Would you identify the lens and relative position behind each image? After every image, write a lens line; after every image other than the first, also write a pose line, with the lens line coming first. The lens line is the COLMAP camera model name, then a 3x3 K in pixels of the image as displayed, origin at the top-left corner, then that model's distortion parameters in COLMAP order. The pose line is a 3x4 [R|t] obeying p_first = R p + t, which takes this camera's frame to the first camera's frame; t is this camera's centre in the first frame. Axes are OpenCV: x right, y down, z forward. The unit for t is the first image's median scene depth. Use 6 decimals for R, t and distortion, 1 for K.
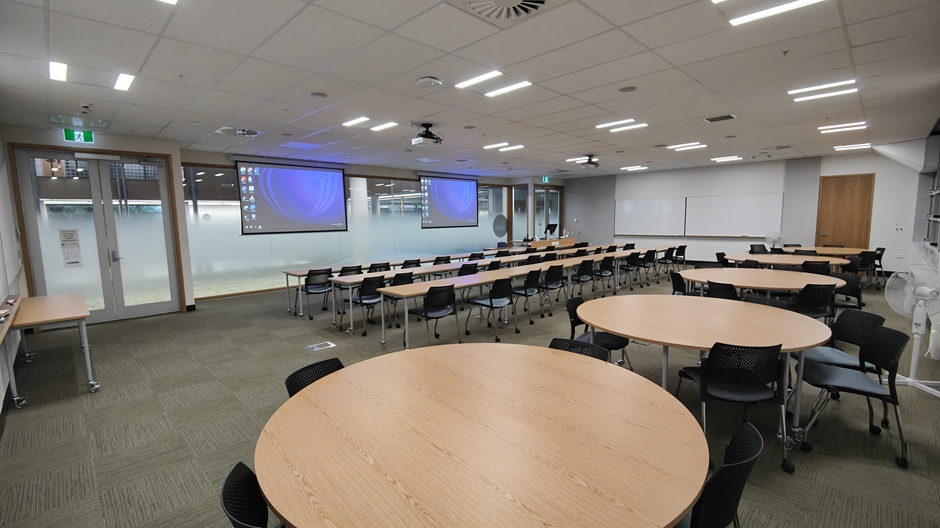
lens RADIAL K [[410.2, 0, 470.6], [0, 410.2, 263.6], [0, 0, 1]] dist [-0.001899, -0.000457]
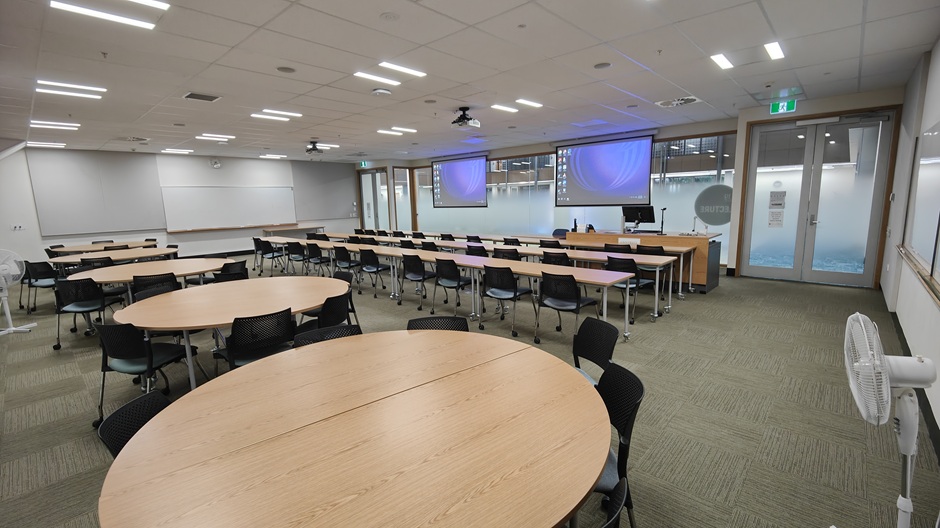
lens RADIAL K [[410.2, 0, 470.6], [0, 410.2, 263.6], [0, 0, 1]] dist [-0.001899, -0.000457]
pose [[0.028835, 0.174016, -0.984321, 0.786500], [-0.082449, 0.981789, 0.171153, -0.101138], [0.996178, 0.076221, 0.042657, 0.785785]]
